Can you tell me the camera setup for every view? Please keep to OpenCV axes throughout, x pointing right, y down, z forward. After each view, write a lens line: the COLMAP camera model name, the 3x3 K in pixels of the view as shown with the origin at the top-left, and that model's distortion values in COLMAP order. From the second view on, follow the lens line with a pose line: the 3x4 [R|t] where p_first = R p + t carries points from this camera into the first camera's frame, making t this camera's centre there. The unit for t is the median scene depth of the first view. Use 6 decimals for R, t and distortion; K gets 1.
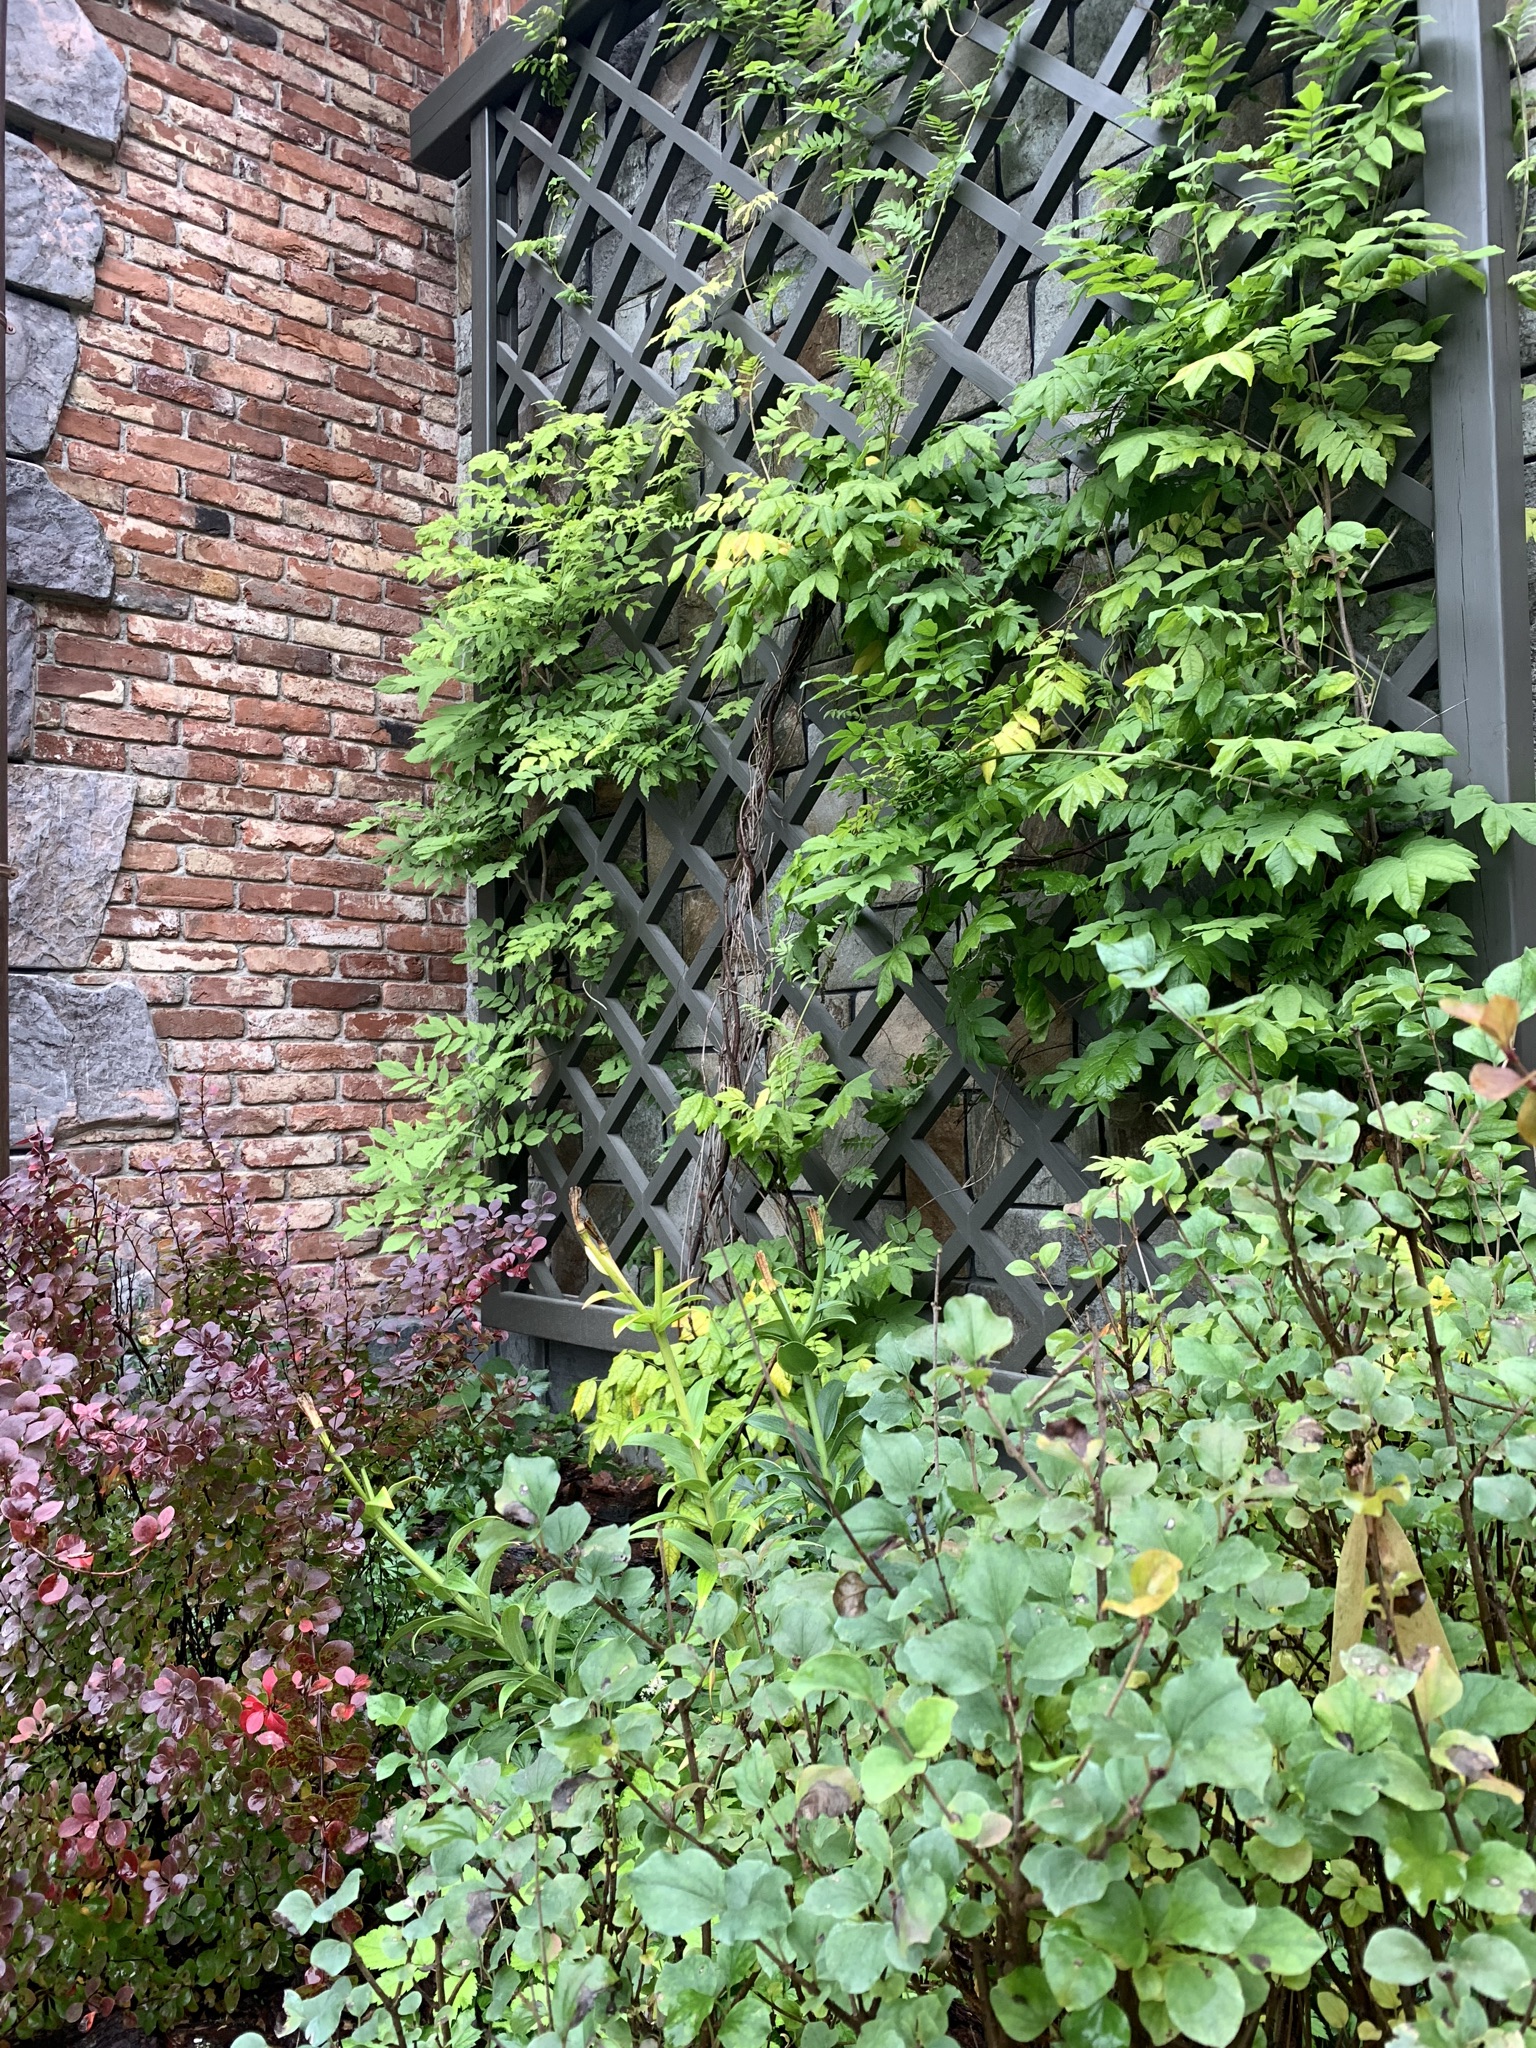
lens RADIAL K [[1547.5, 0, 774.9], [0, 1547.5, 1038.4], [0, 0, 1]] dist [0.006871, -0.005642]
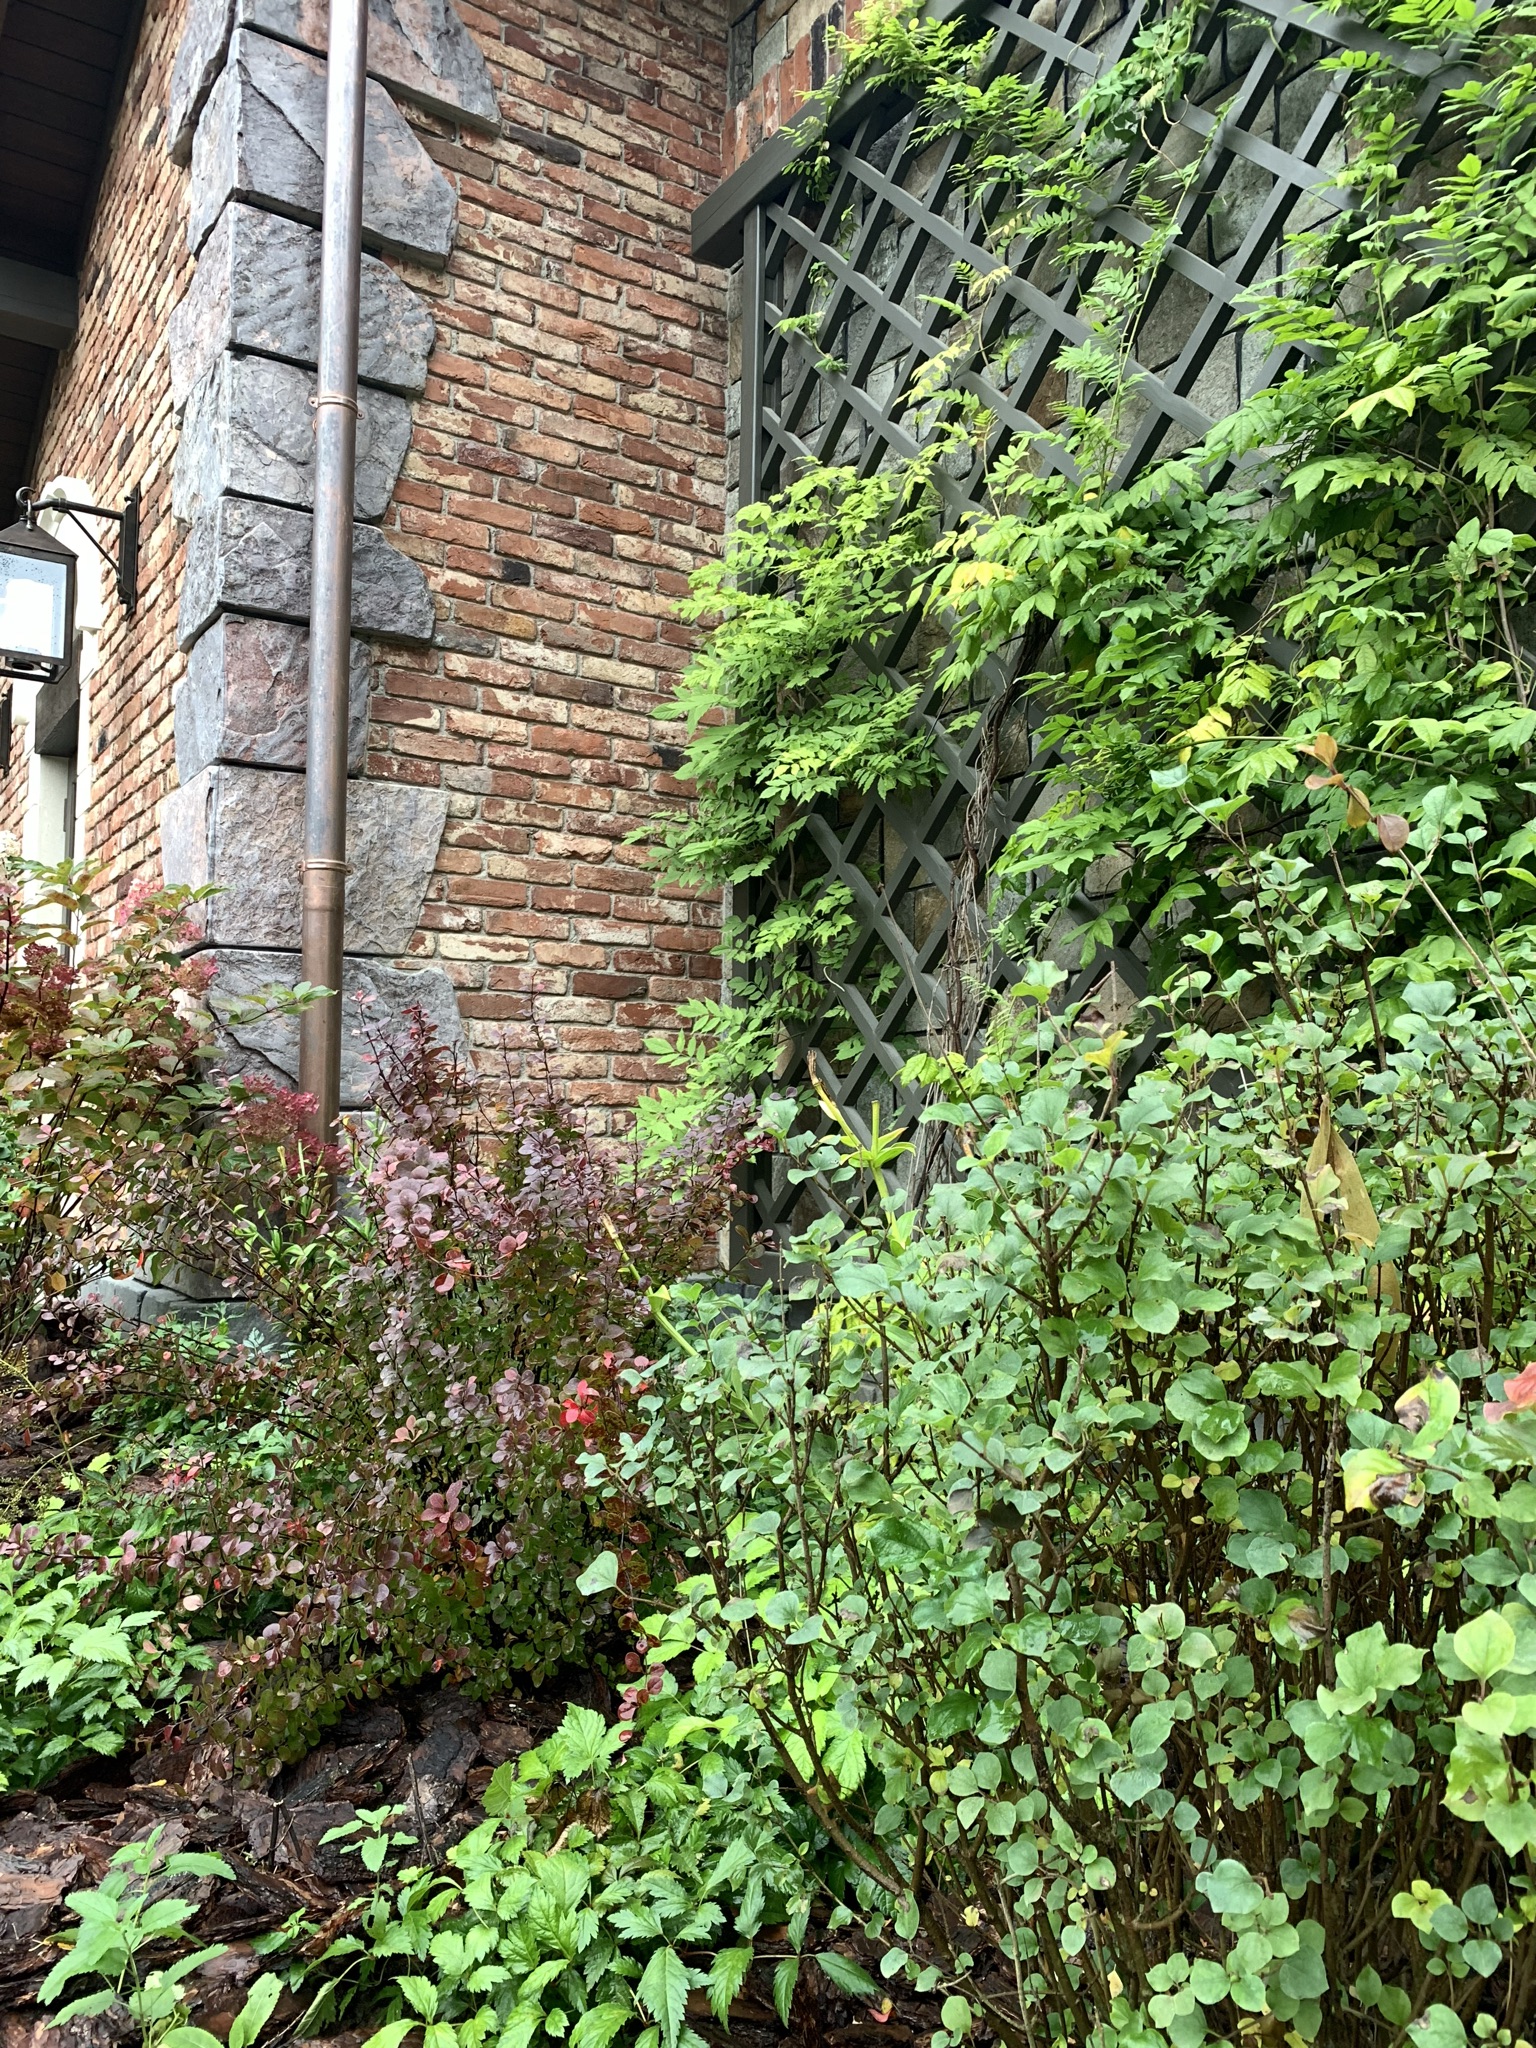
lens RADIAL K [[1547.5, 0, 784.9], [0, 1547.5, 1032.5], [0, 0, 1]] dist [0.006871, -0.005642]
pose [[0.988554, 0.017049, -0.149904, 0.015449], [-0.022517, 0.999139, -0.034858, 0.049948], [0.149181, 0.037834, 0.988086, -0.108169]]
